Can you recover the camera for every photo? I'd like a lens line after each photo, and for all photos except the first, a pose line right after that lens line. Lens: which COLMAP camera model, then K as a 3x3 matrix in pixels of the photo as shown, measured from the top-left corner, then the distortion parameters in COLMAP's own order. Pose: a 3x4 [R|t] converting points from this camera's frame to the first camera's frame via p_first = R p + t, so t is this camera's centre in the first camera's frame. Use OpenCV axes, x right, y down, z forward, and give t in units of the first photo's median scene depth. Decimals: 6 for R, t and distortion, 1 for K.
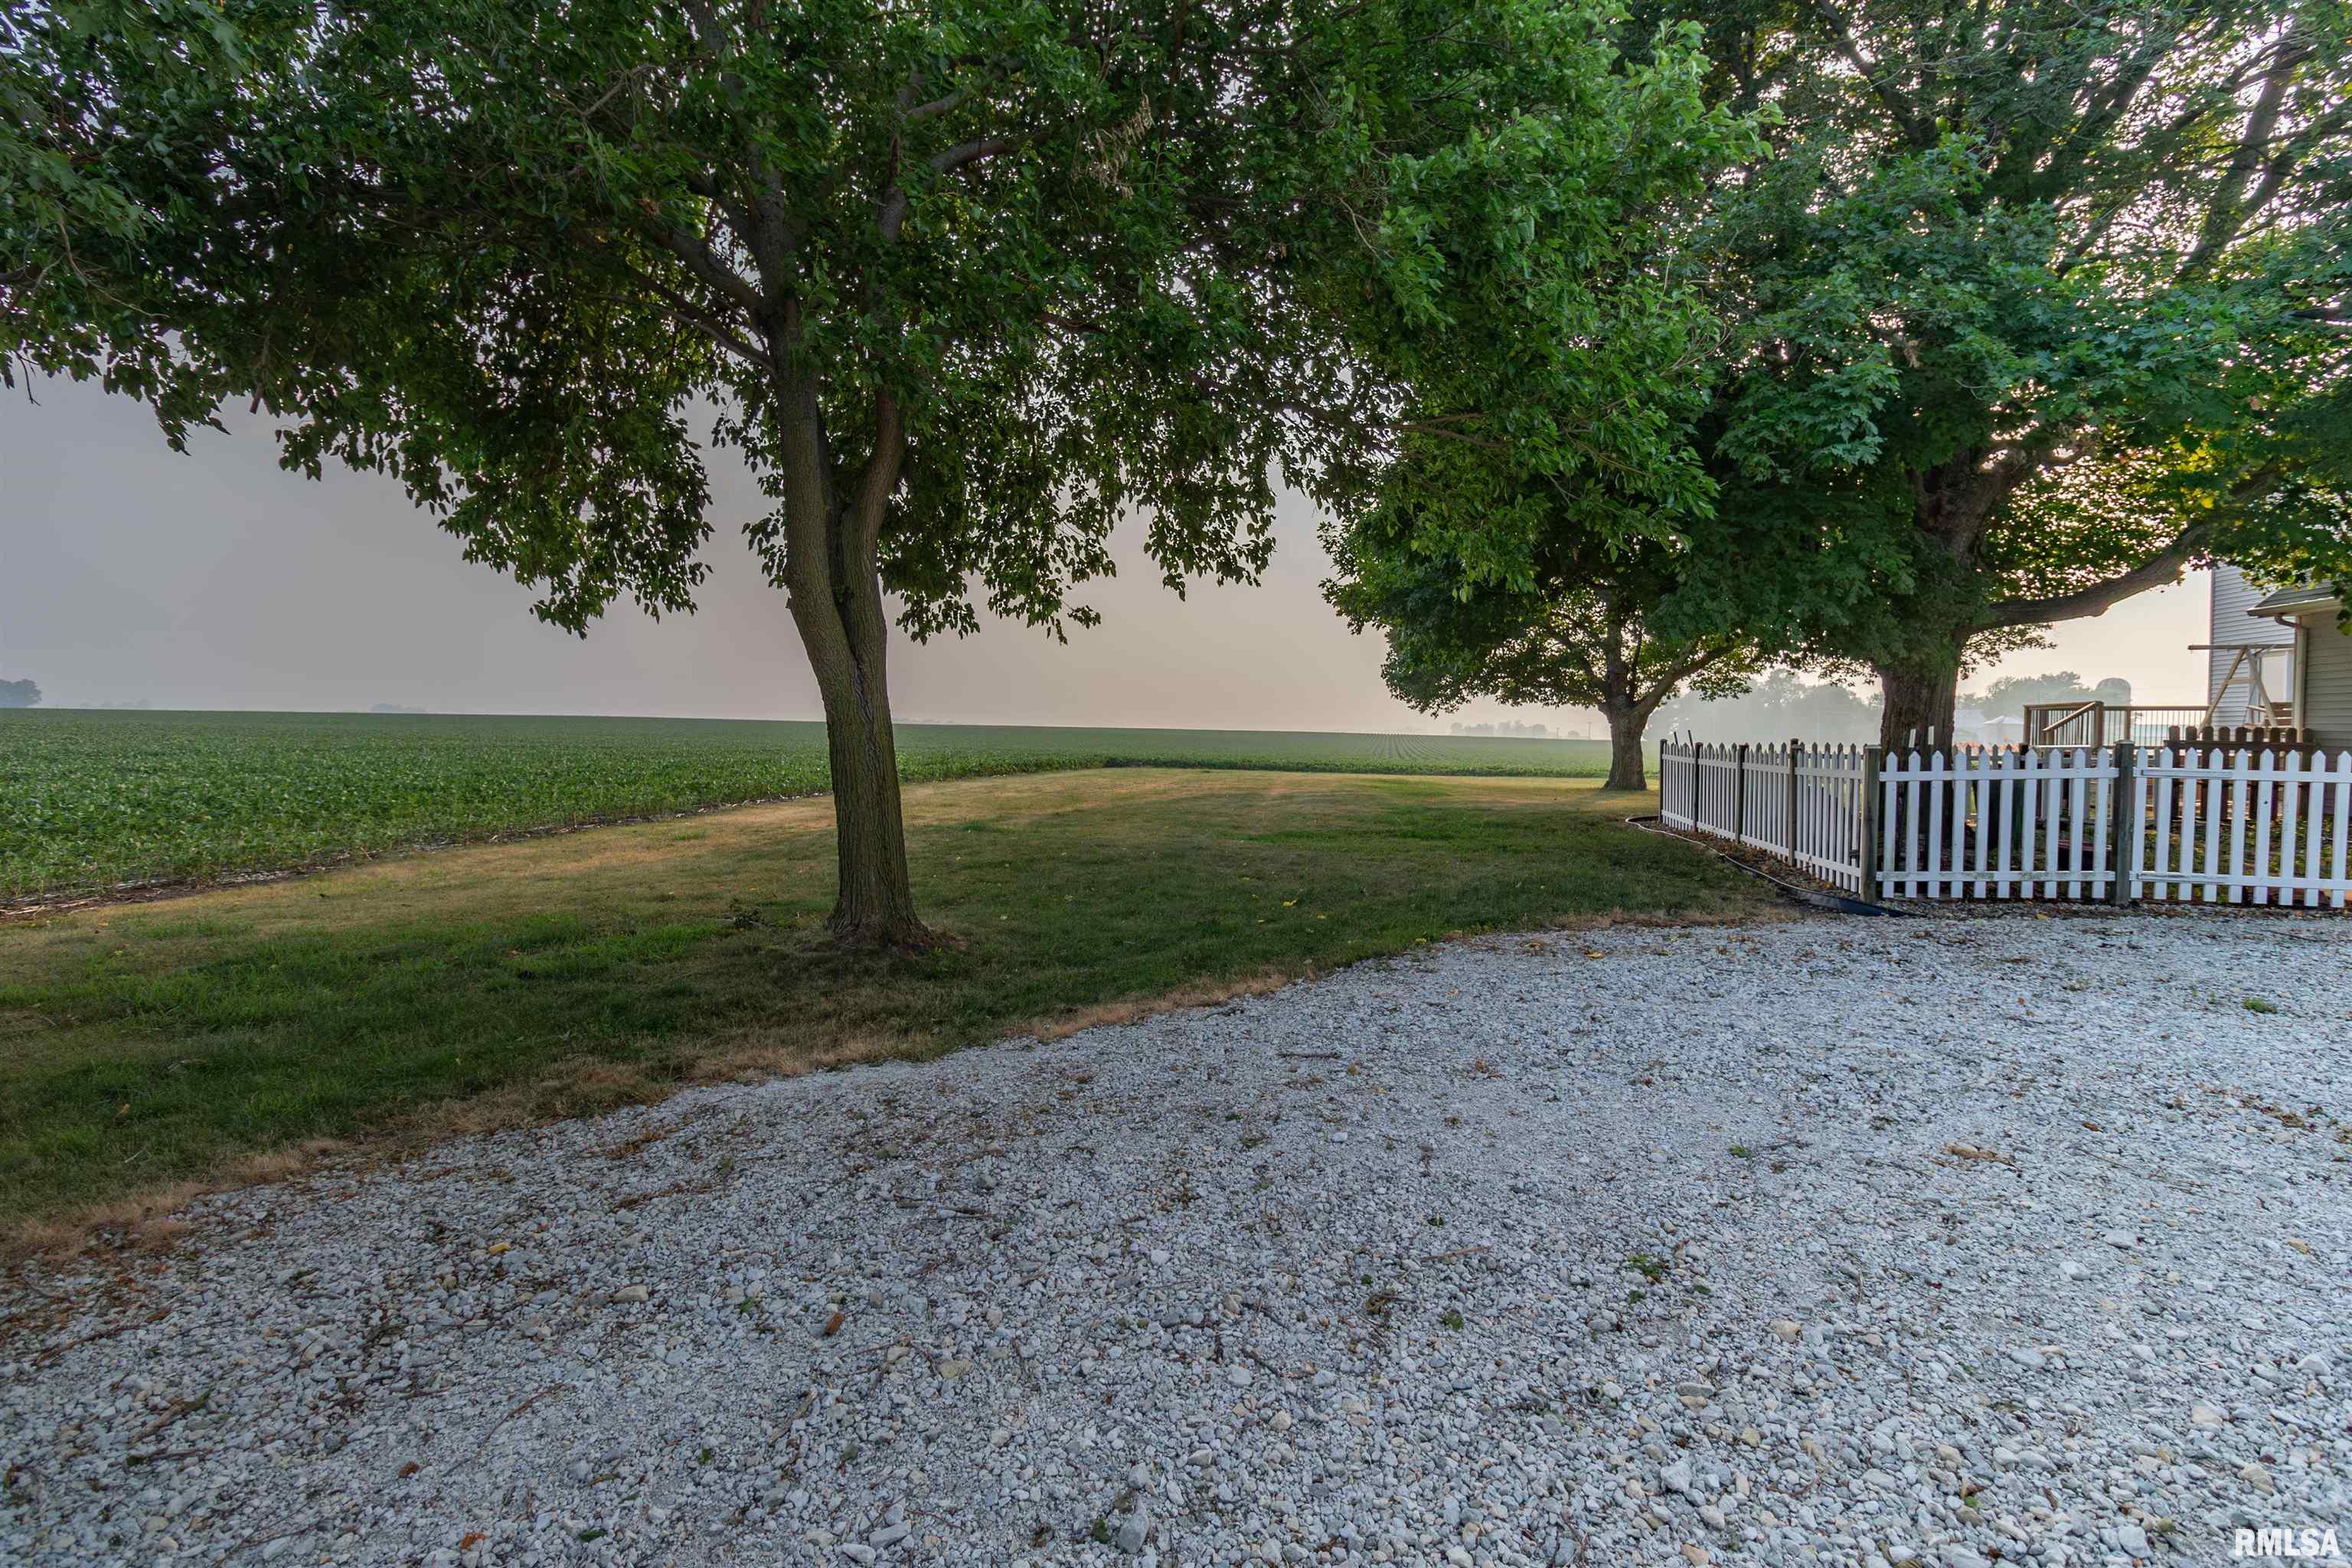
lens RADIAL K [[1077.7, 0, 1187.6], [0, 1077.7, 745.8], [0, 0, 1]] dist [0.002845, -0.000549]
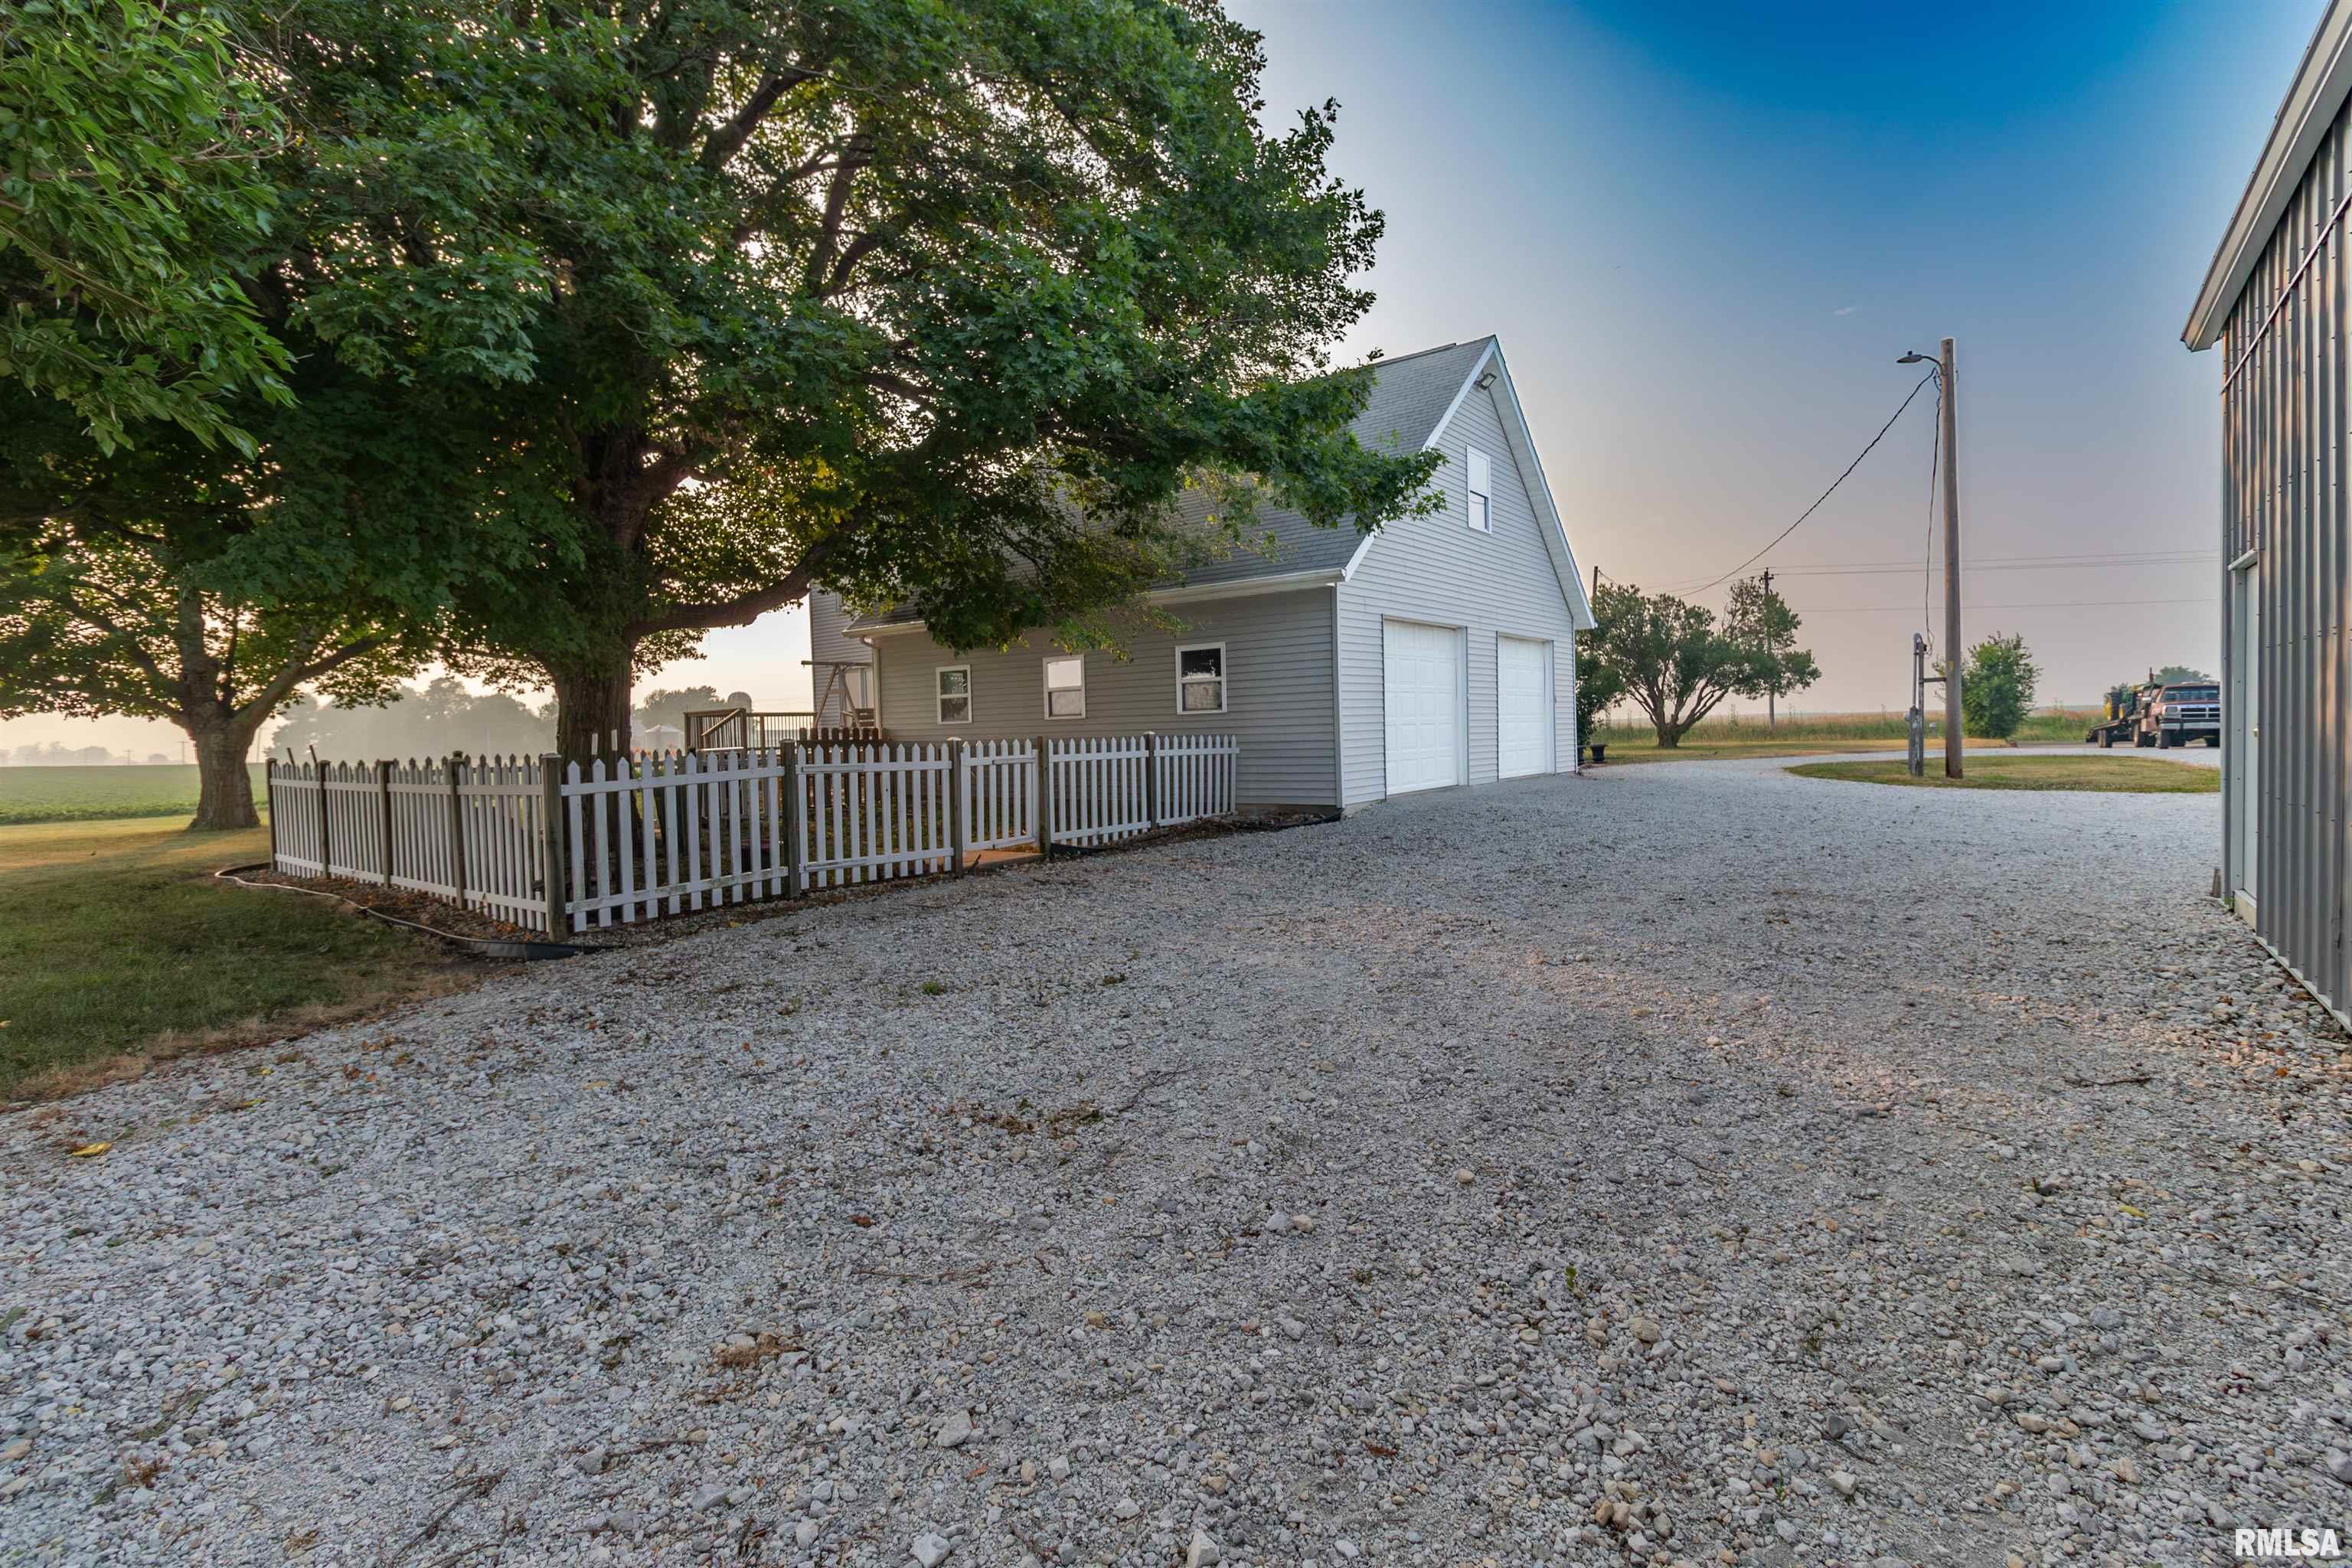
lens RADIAL K [[1077.7, 0, 1184.3], [0, 1077.7, 774.8], [0, 0, 1]] dist [0.002845, -0.000549]
pose [[0.452110, -0.056560, 0.890167, 0.115854], [0.042704, 0.998216, 0.041736, 0.002093], [-0.890939, 0.019144, 0.453719, 0.190150]]
